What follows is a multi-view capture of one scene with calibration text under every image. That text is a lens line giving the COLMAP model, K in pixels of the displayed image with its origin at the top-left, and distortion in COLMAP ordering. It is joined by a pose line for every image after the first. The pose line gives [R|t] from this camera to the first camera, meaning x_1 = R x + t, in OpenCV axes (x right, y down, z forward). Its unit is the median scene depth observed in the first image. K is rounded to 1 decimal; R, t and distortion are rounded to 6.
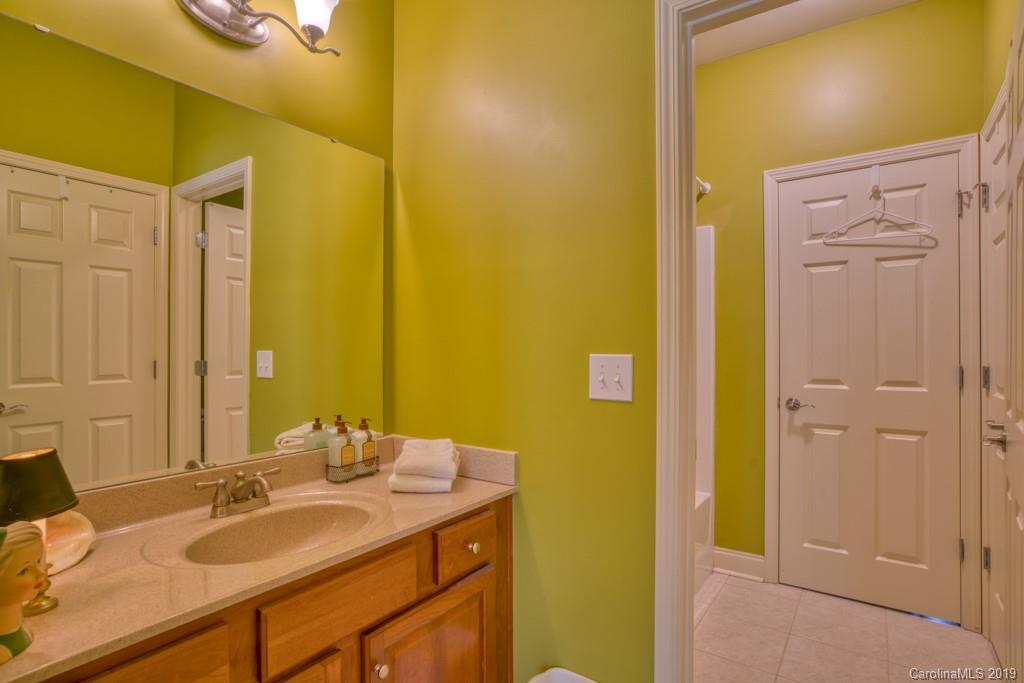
lens RADIAL K [[534.6, 0, 512.9], [0, 534.6, 346.4], [0, 0, 1]] dist [-0.039345, 0.013958]
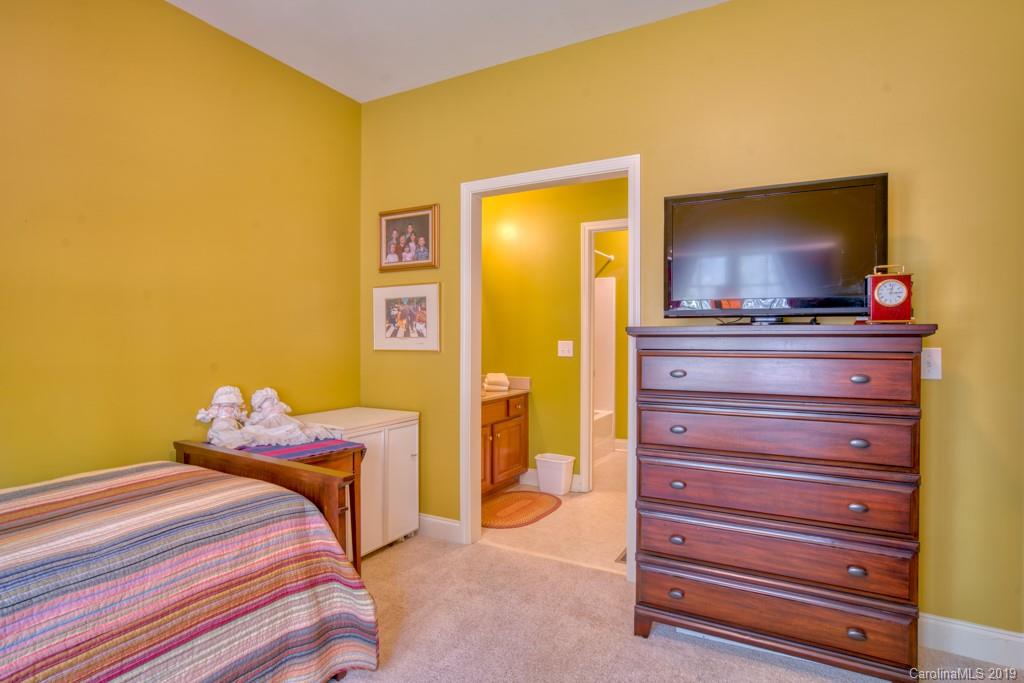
lens RADIAL K [[534.6, 0, 511.6], [0, 534.6, 339.4], [0, 0, 1]] dist [-0.039345, 0.013958]
pose [[0.994889, 0.010534, 0.100426, -0.387771], [-0.012467, 0.999749, 0.018636, -0.041767], [-0.100204, -0.019793, 0.994770, -1.791424]]
